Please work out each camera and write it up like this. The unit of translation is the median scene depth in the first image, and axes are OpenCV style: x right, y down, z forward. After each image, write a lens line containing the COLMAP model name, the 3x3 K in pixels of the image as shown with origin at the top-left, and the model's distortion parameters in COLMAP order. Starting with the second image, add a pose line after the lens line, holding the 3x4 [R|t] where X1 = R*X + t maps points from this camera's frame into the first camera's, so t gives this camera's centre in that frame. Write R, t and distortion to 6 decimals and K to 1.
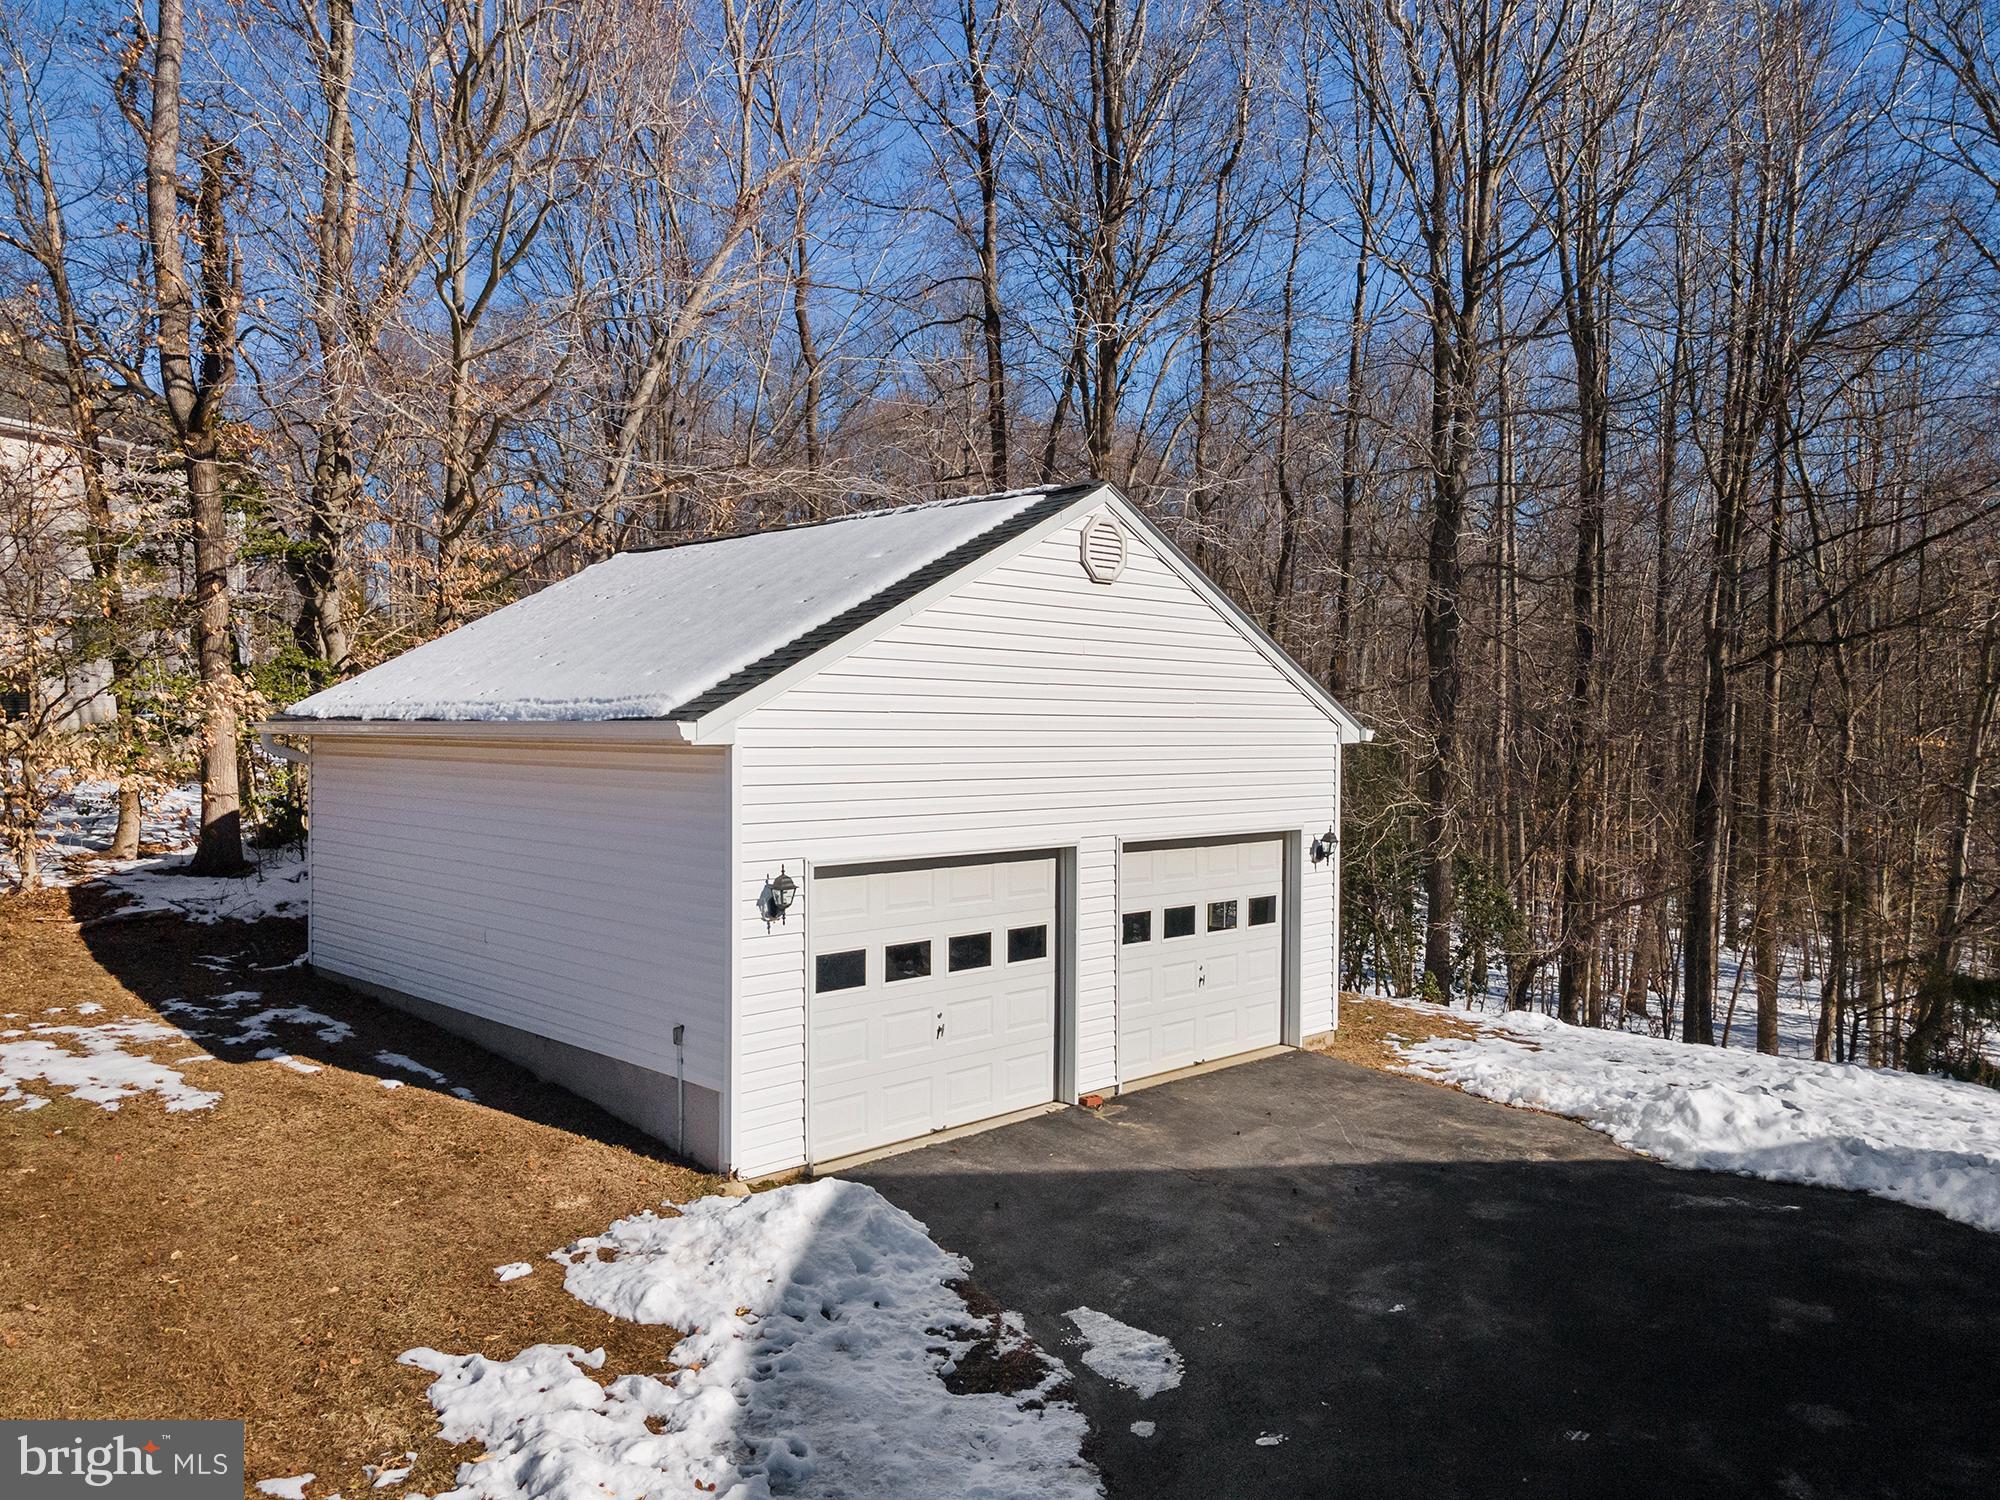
lens RADIAL K [[1468.9, 0, 998.5], [0, 1468.9, 754.3], [0, 0, 1]] dist [0.023897, 0.044616]
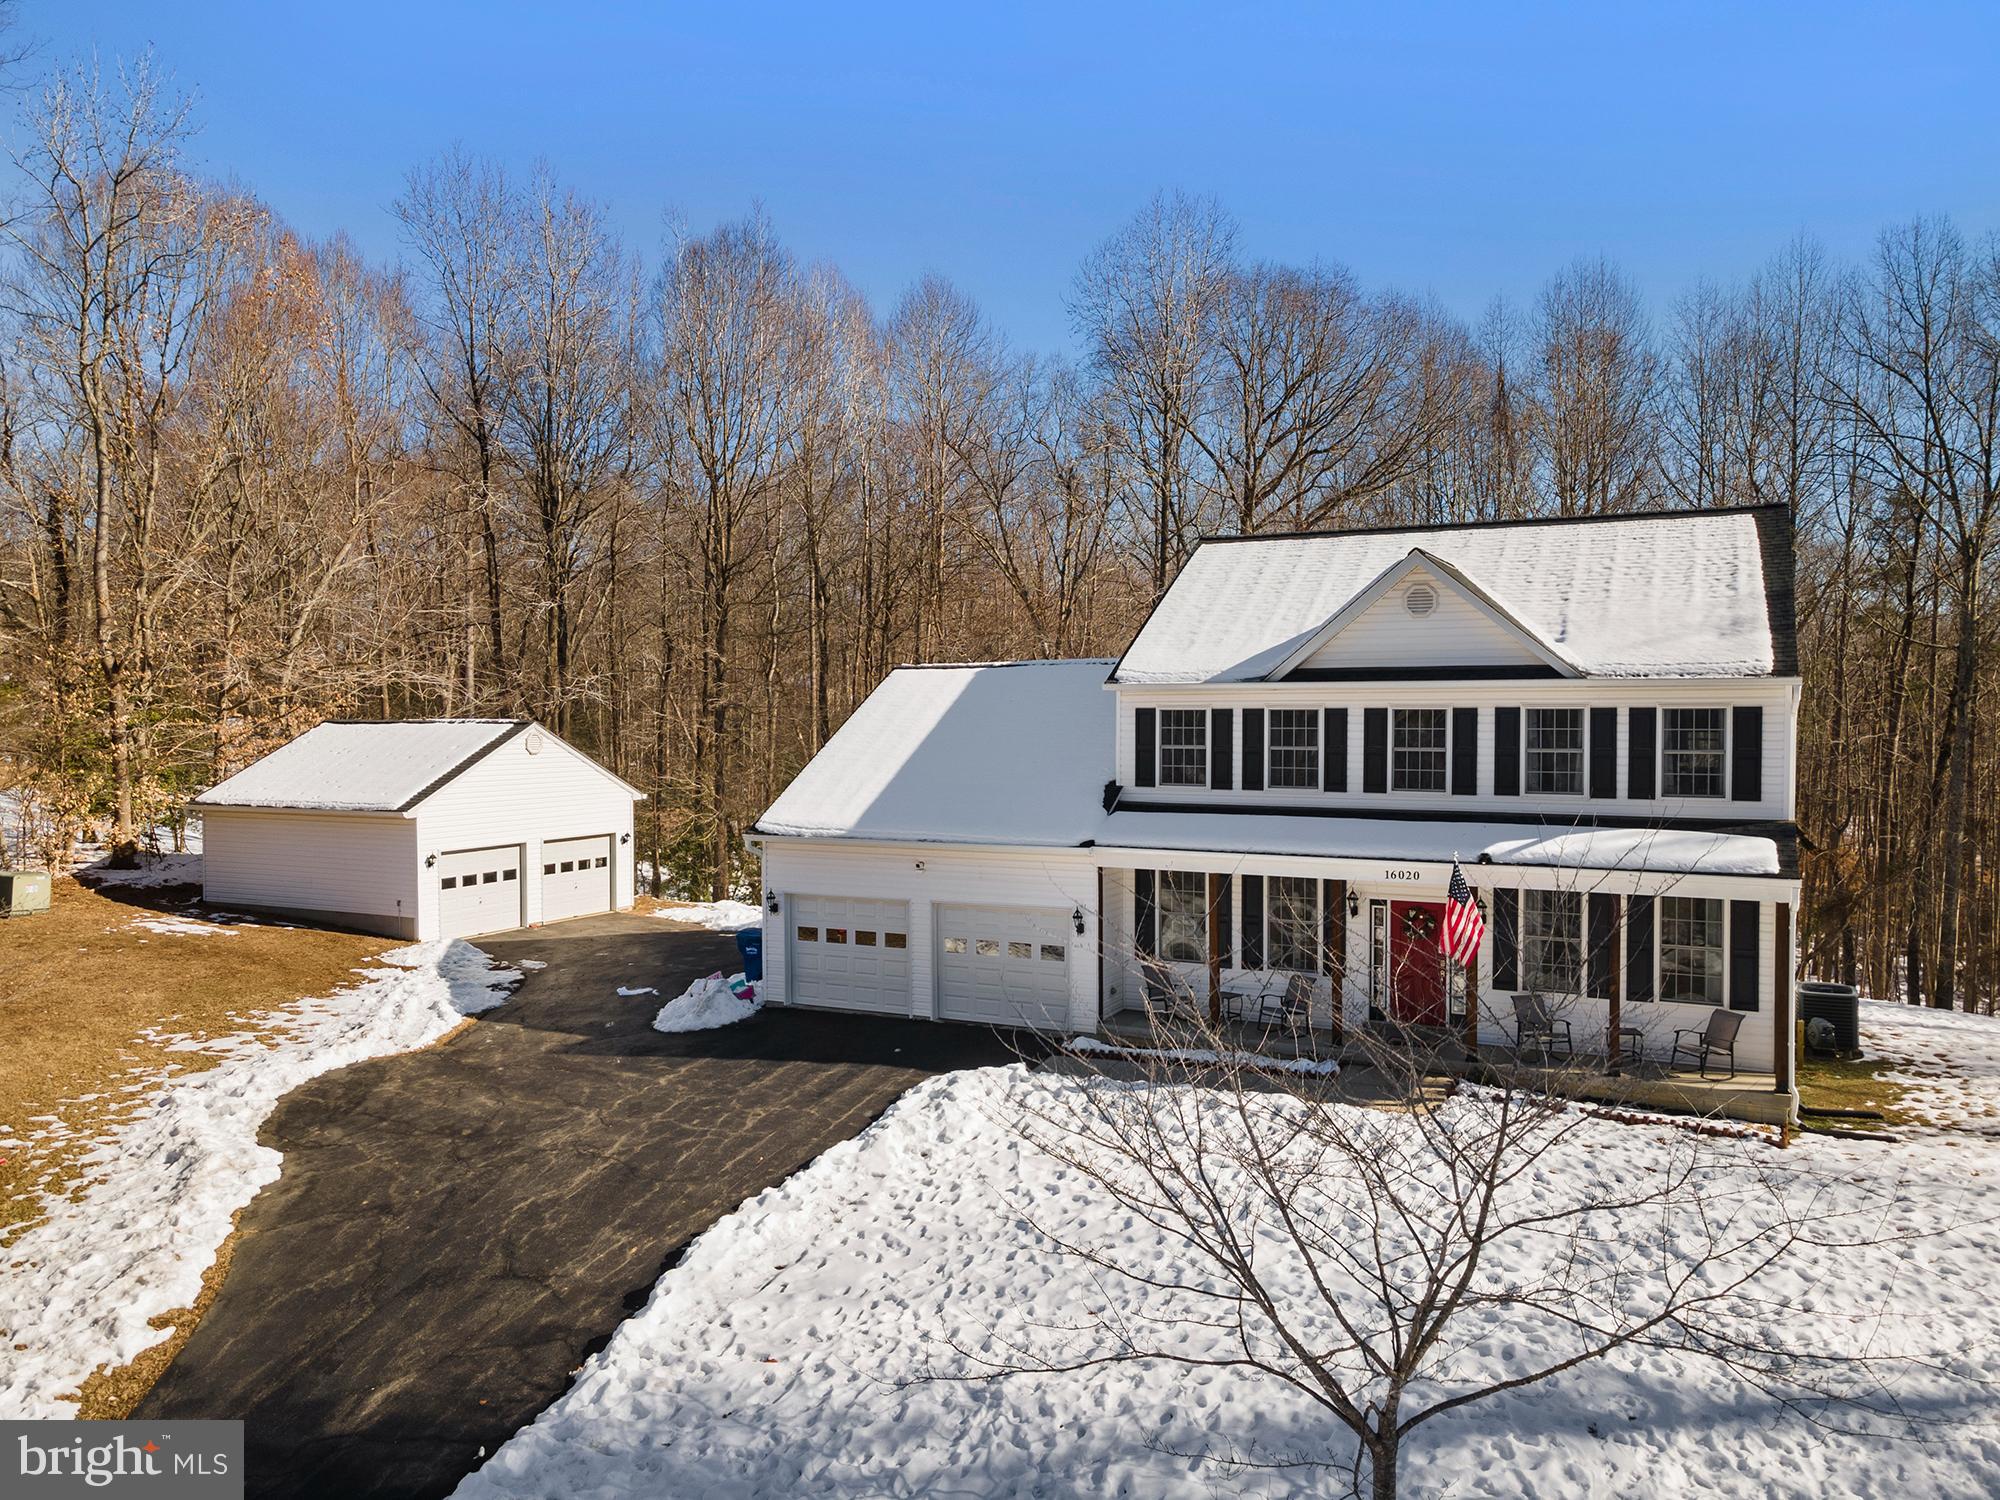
lens RADIAL K [[1468.9, 0, 998.5], [0, 1468.9, 754.3], [0, 0, 1]] dist [0.023897, 0.044616]
pose [[0.946803, -0.018113, 0.321305, 0.001198], [0.014119, 0.999791, 0.014756, -0.148046], [-0.321505, -0.009435, 0.946861, -2.162145]]
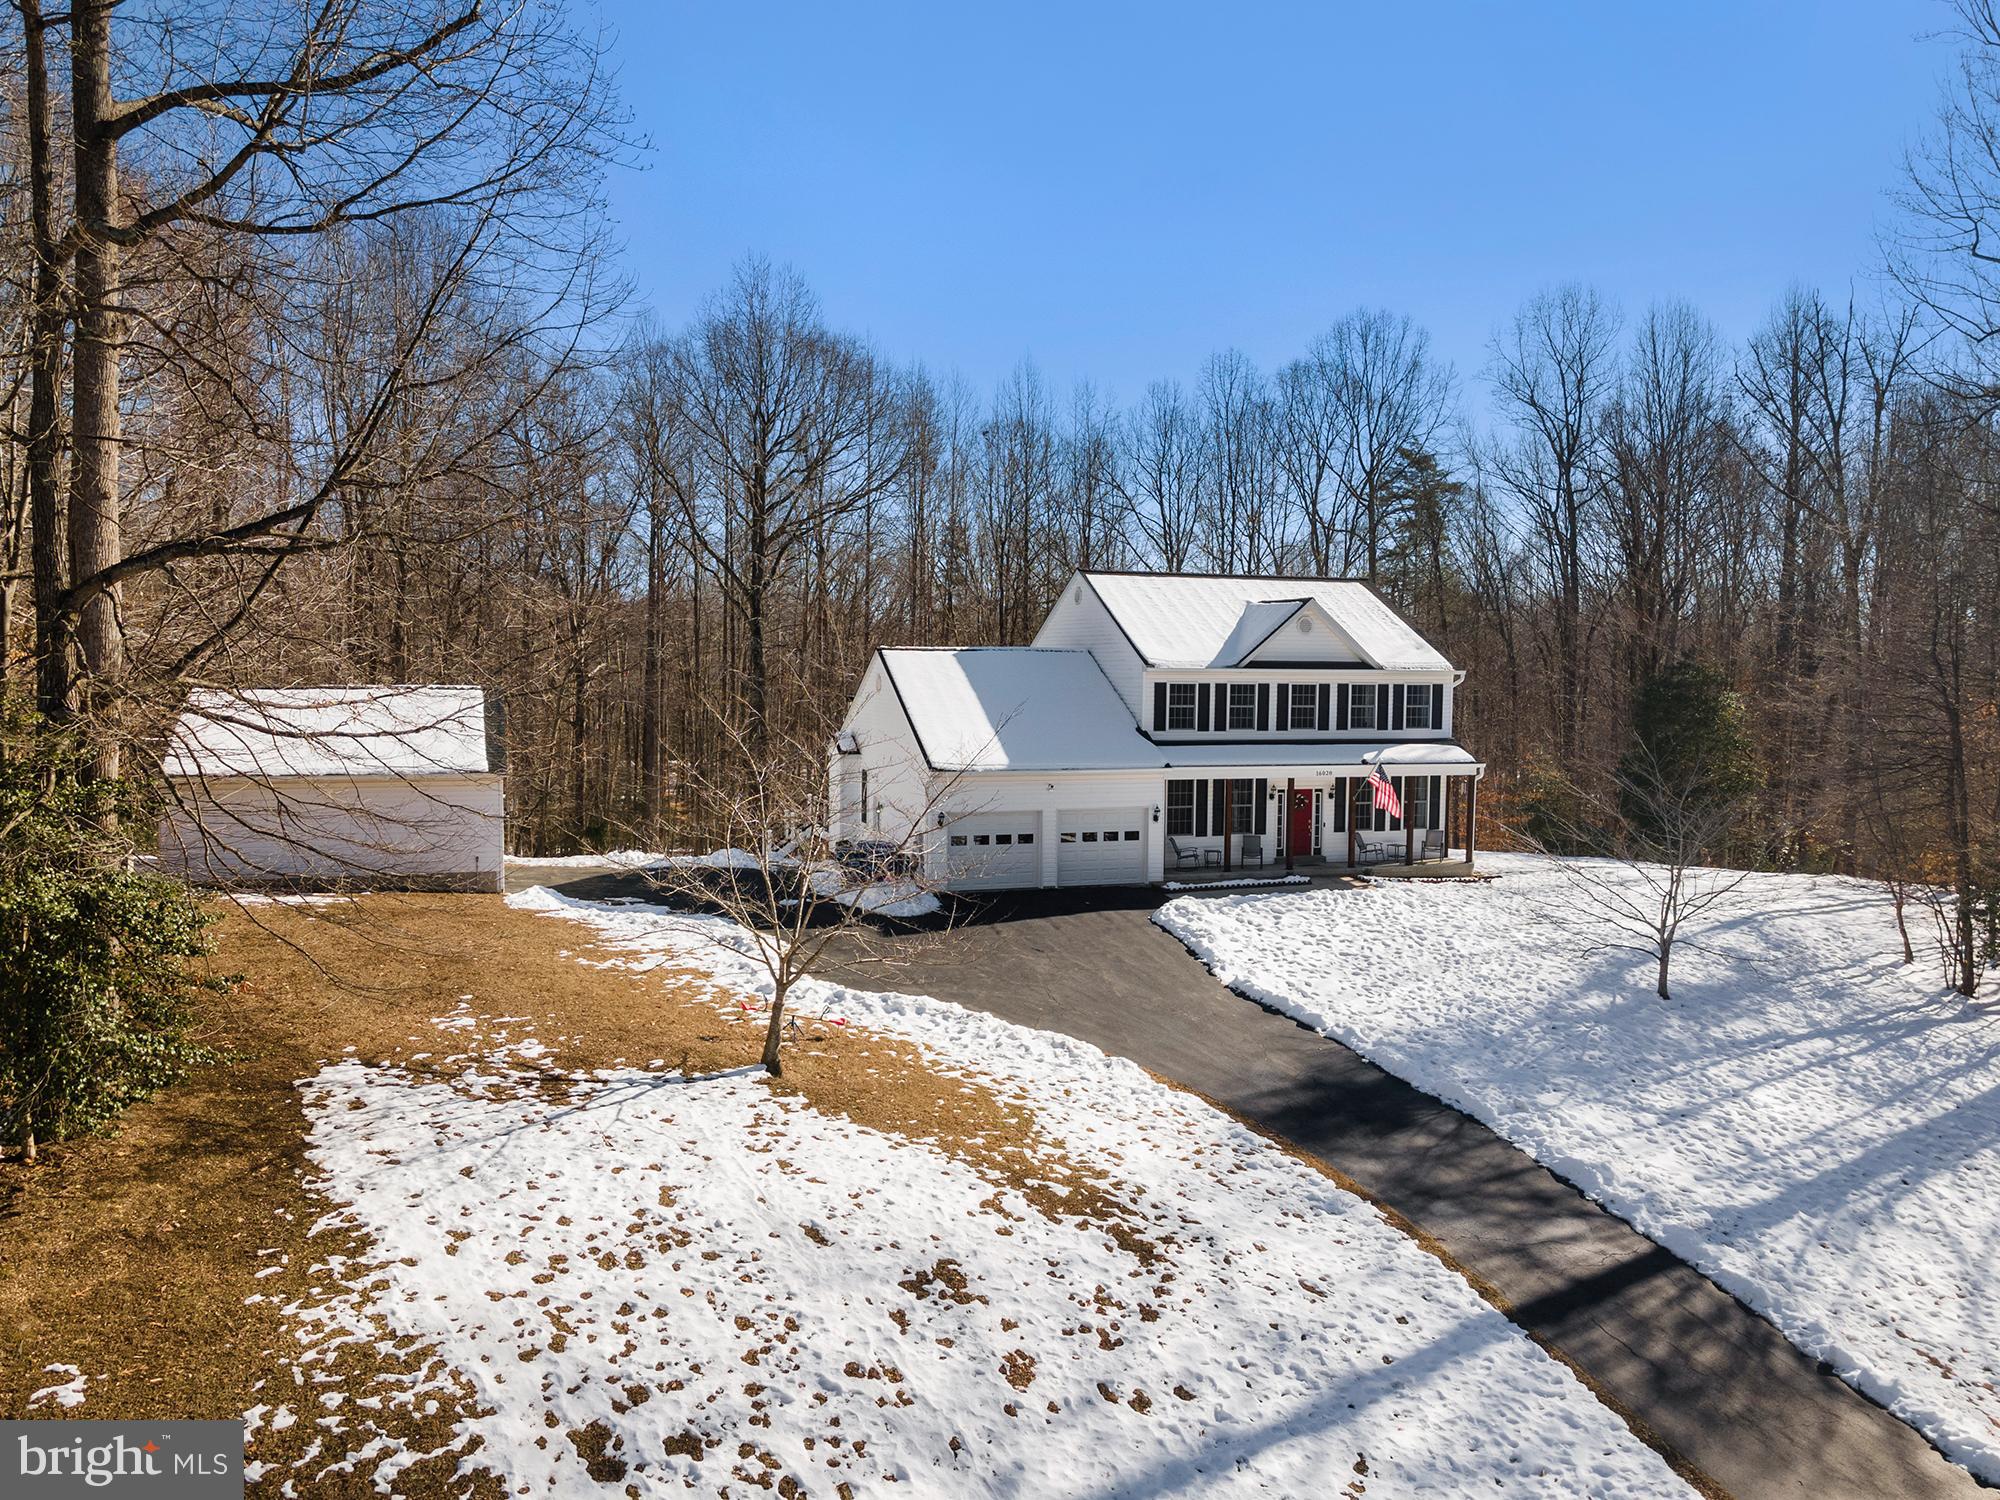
lens RADIAL K [[1472.4, 0, 970.3], [0, 1472.4, 754.2], [0, 0, 1]] dist [0.021895, 0.001016]
pose [[0.442085, -0.050635, 0.895543, -2.394382], [0.011391, 0.998642, 0.050842, -0.192716], [-0.896901, -0.012275, 0.442061, -1.370494]]
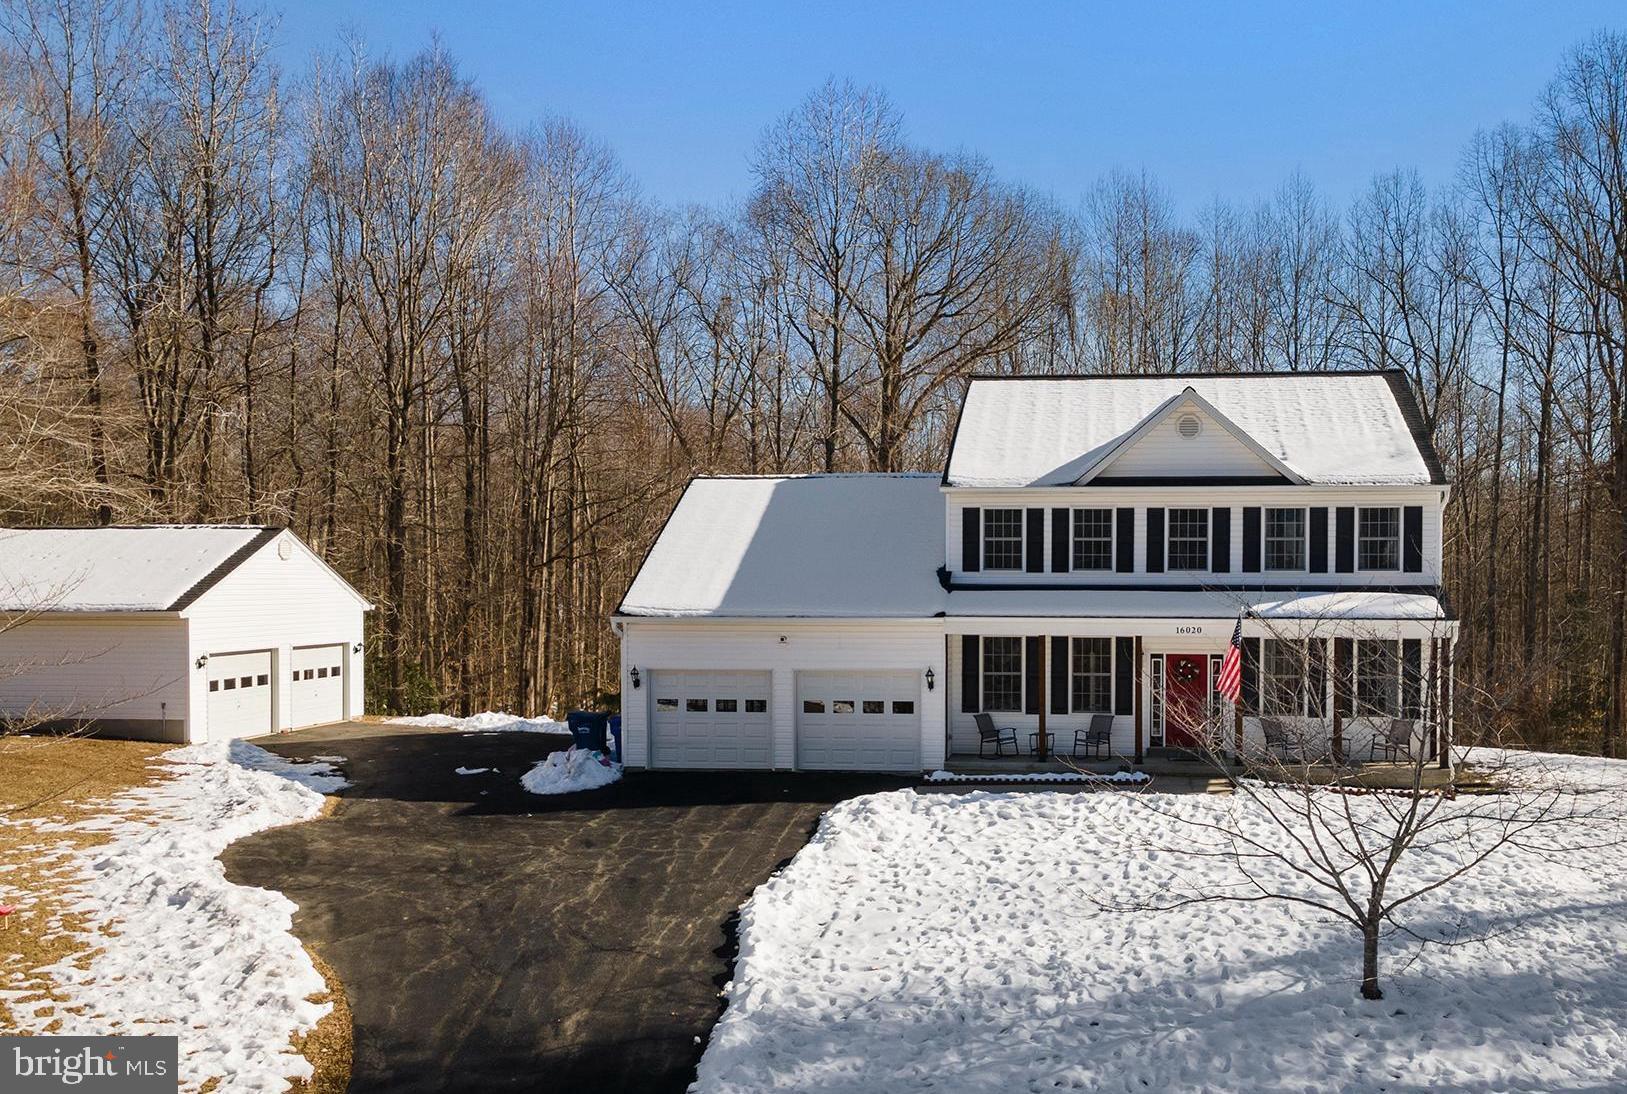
lens RADIAL K [[1468.8, 0, 999.2], [0, 1468.8, 591.8], [0, 0, 1]] dist [0.028127, 0.018280]
pose [[0.769358, -0.011632, 0.638712, -0.742989], [0.014291, 0.999897, 0.000995, -0.034066], [-0.638658, 0.008362, 0.769446, -2.271067]]
